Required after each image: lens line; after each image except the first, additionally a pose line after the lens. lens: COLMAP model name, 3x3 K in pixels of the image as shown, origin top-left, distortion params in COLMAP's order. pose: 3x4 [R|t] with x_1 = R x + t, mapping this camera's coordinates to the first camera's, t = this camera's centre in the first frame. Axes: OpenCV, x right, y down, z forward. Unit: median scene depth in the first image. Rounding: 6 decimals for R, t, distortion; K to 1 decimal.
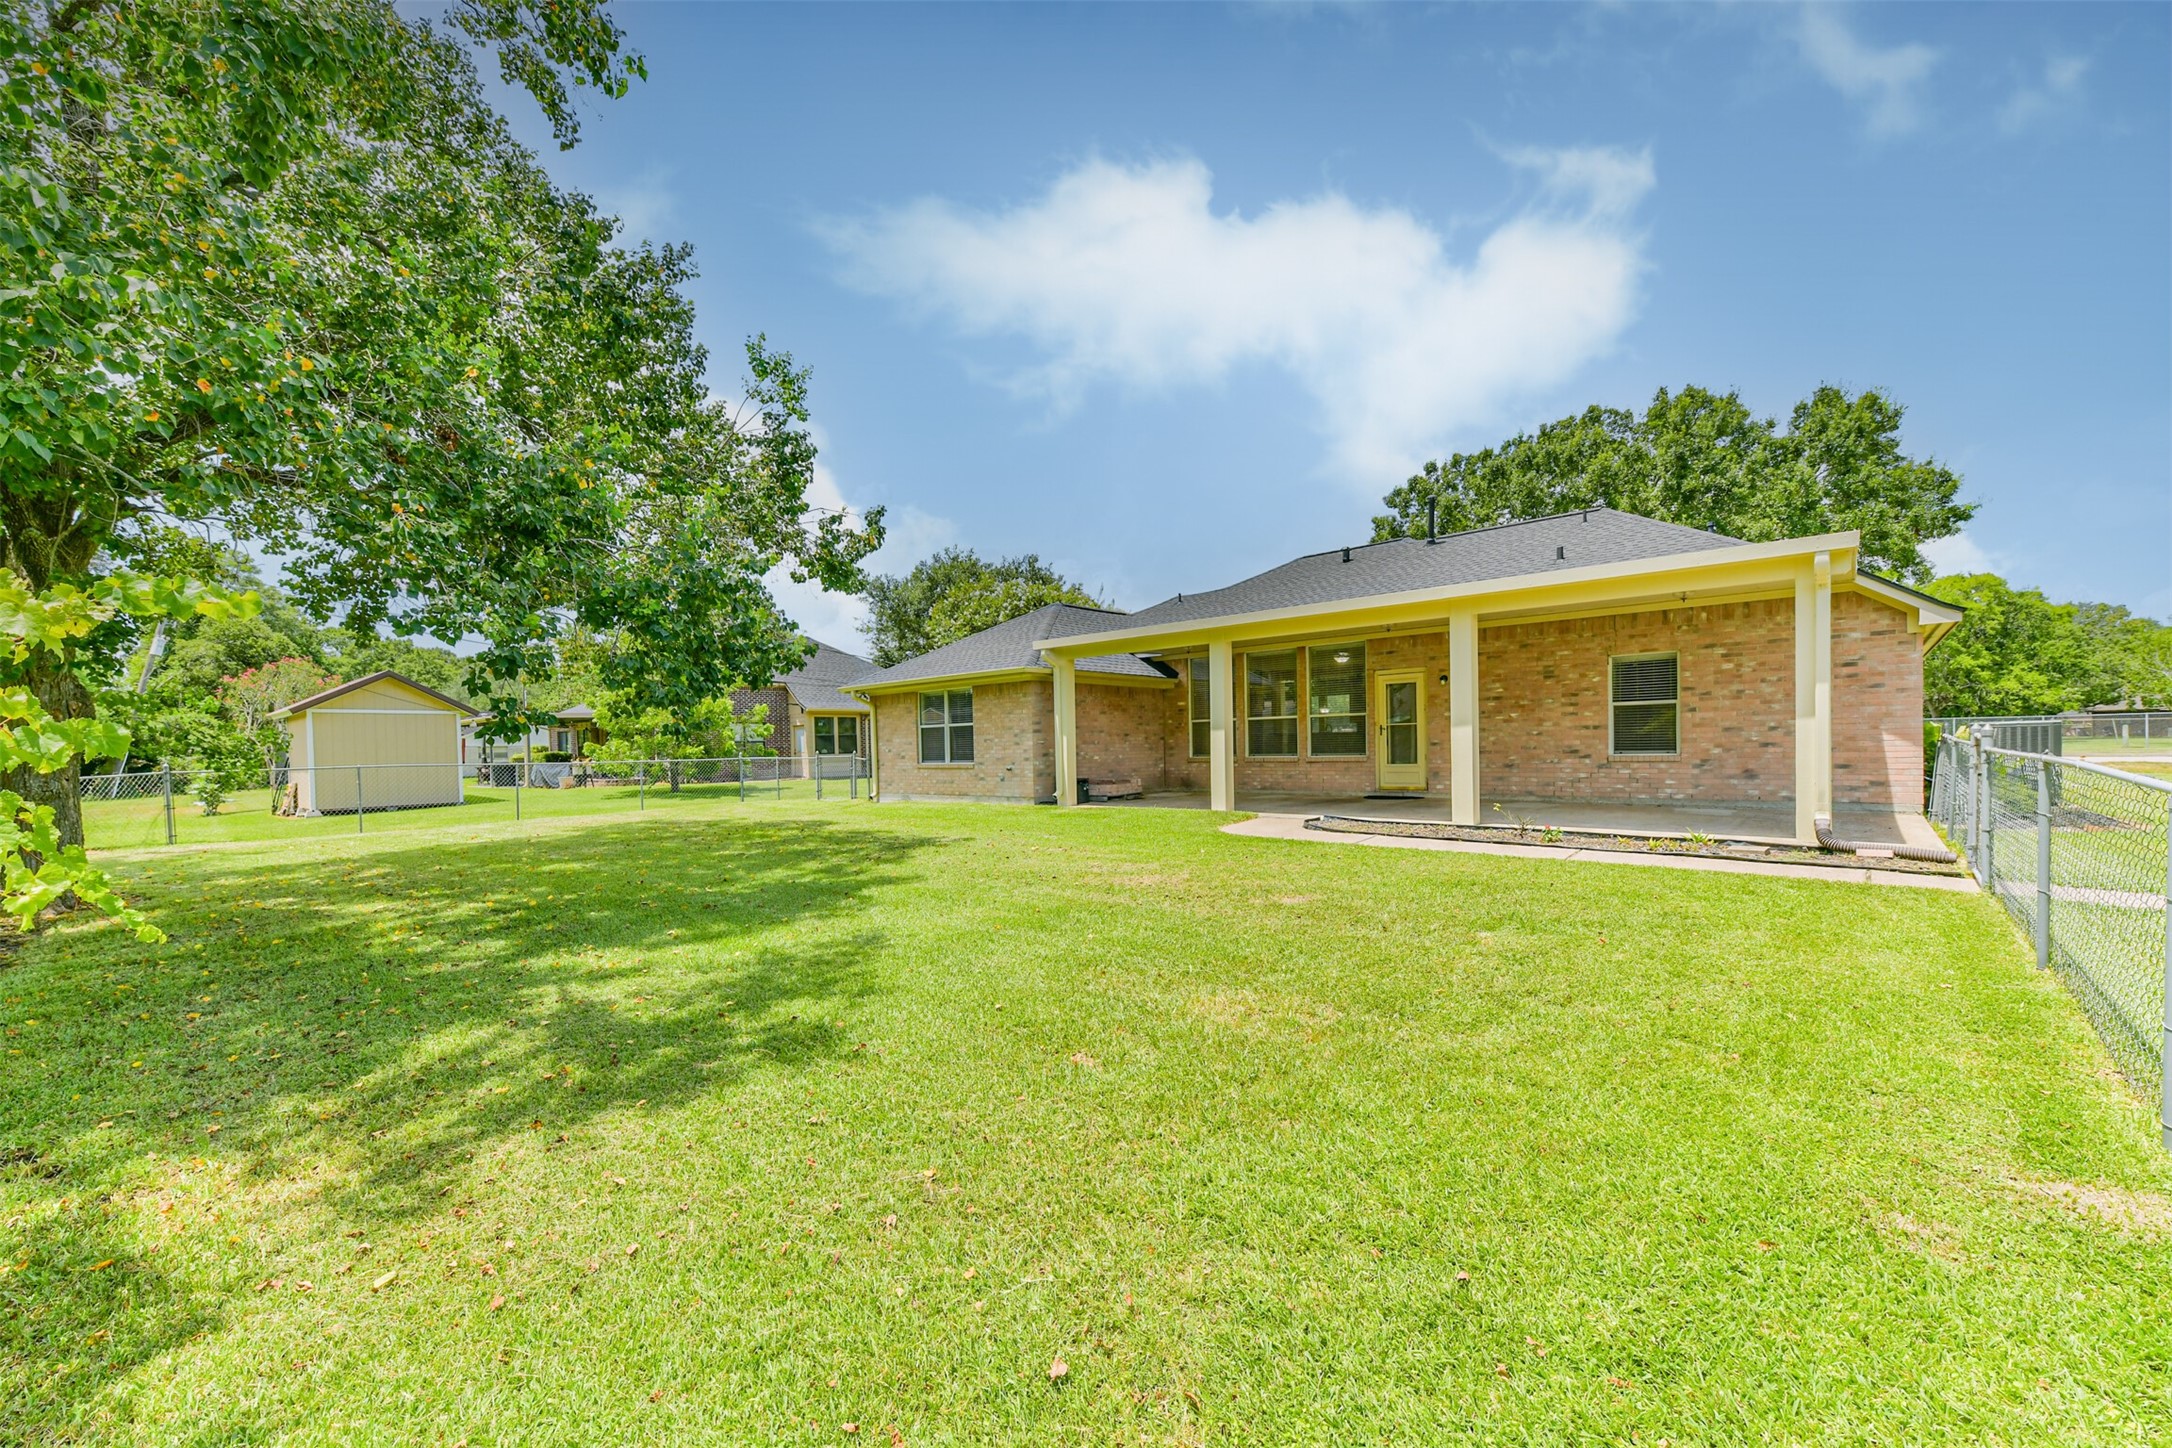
lens RADIAL K [[859.9, 0, 1100.5], [0, 859.9, 739.2], [0, 0, 1]] dist [0.006421, -0.001050]
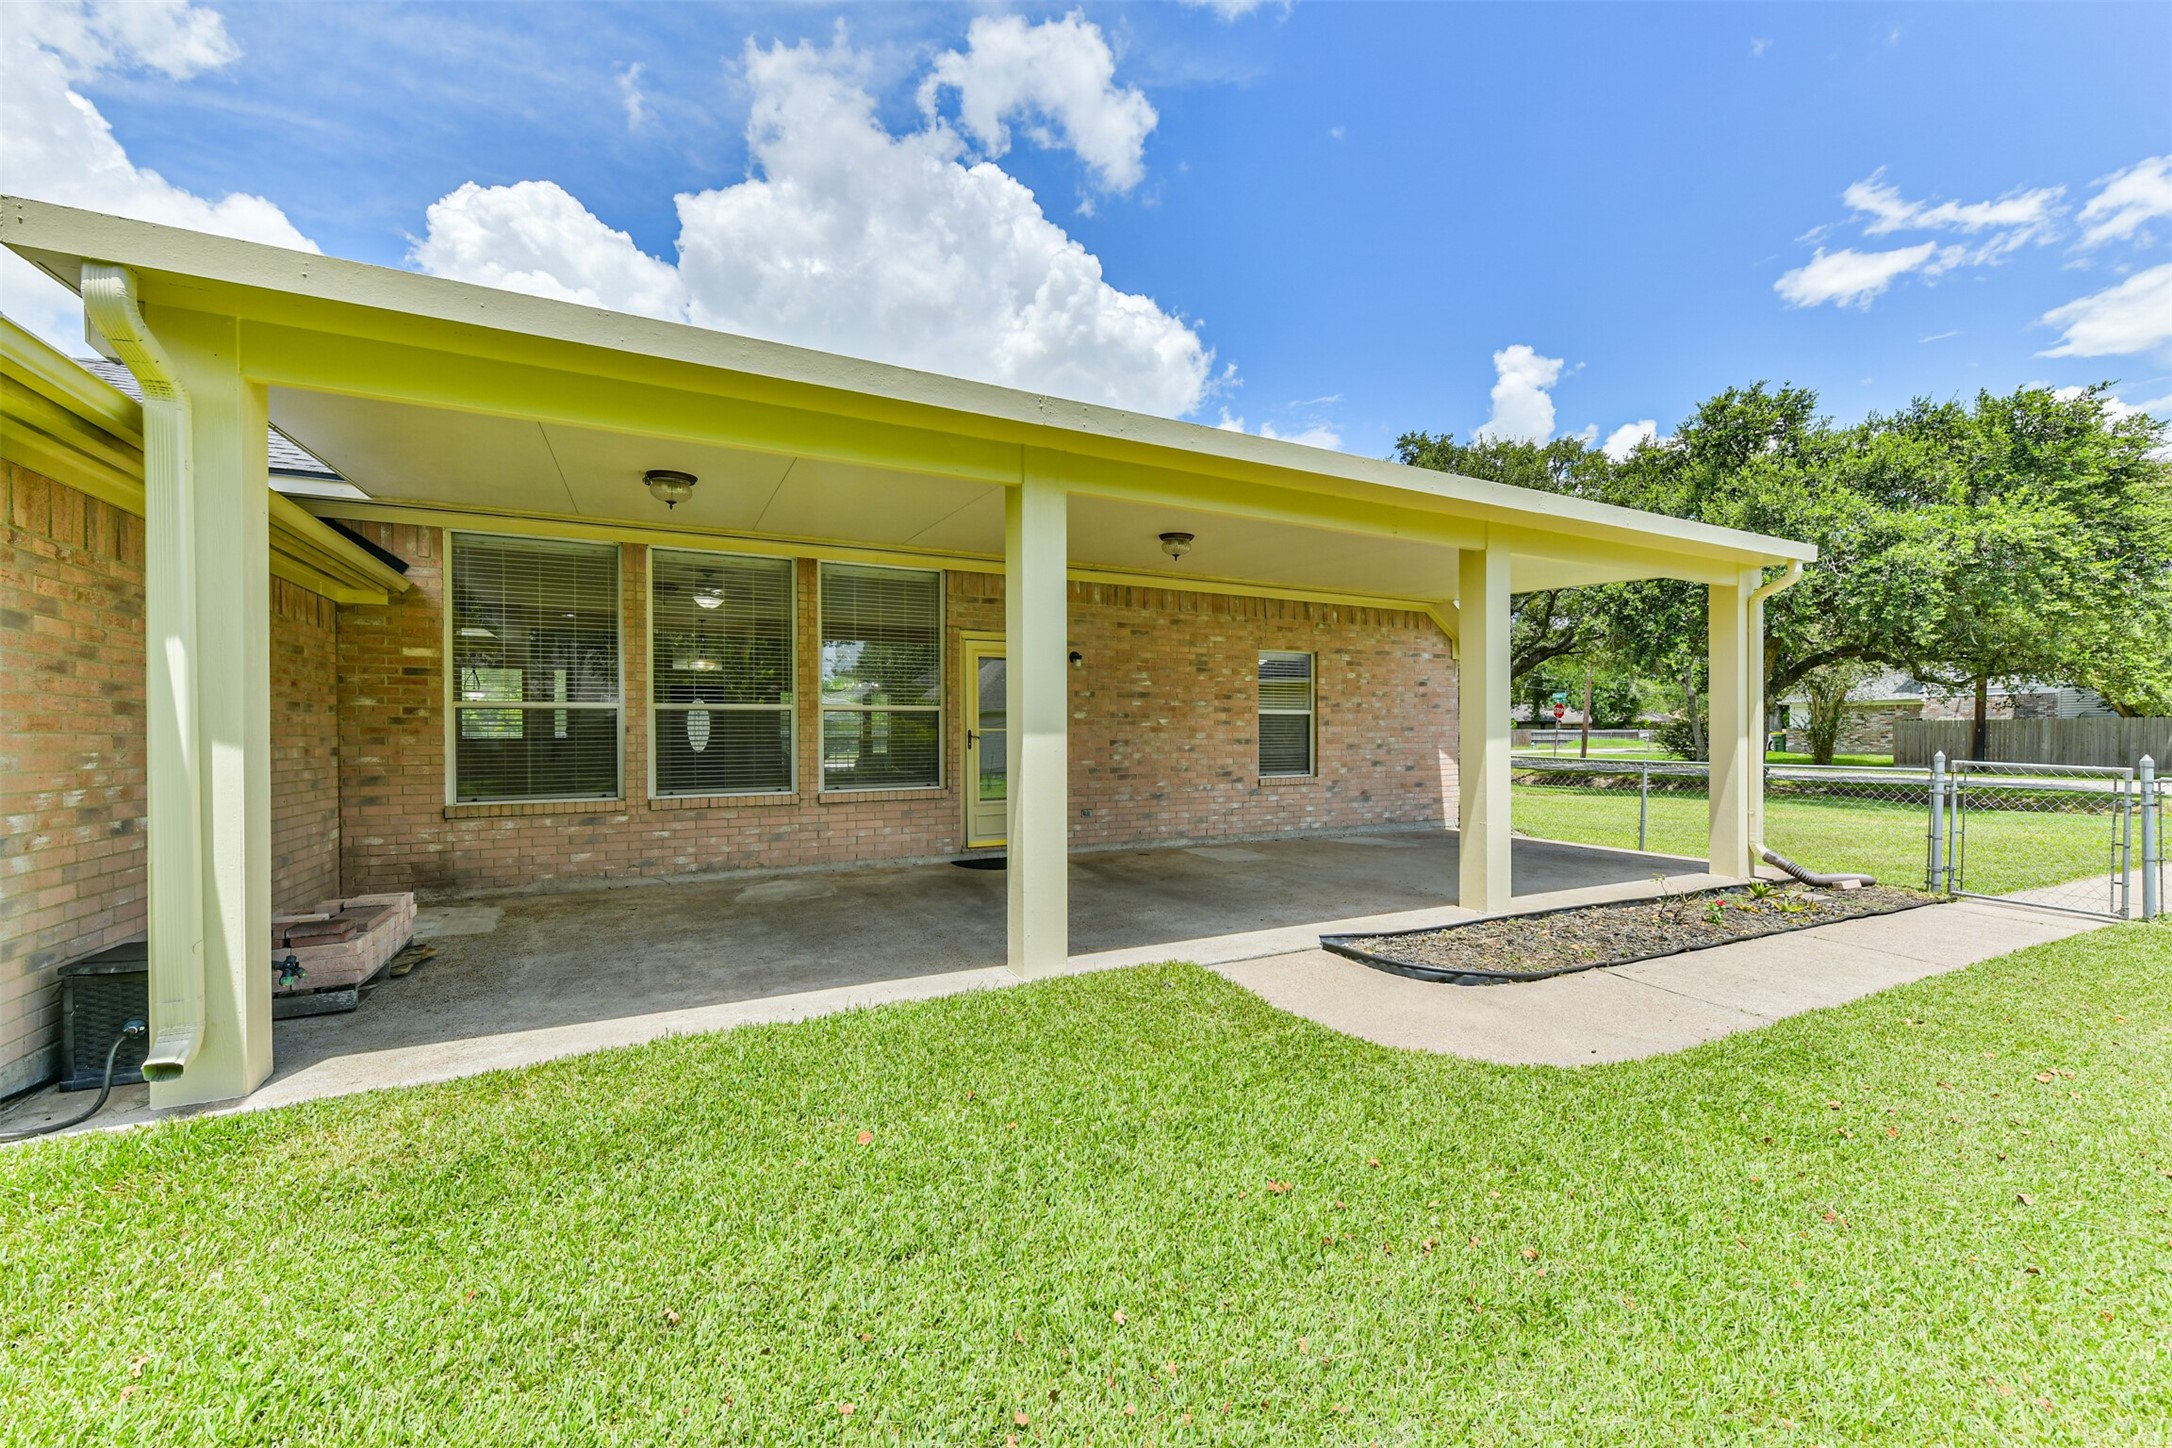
lens RADIAL K [[859.9, 0, 1094.1], [0, 859.9, 732.9], [0, 0, 1]] dist [0.006421, -0.001050]
pose [[0.373152, 0.021689, 0.927517, -0.179640], [-0.008240, 0.999765, -0.020063, -0.004939], [-0.927734, -0.000156, 0.373243, 0.837862]]
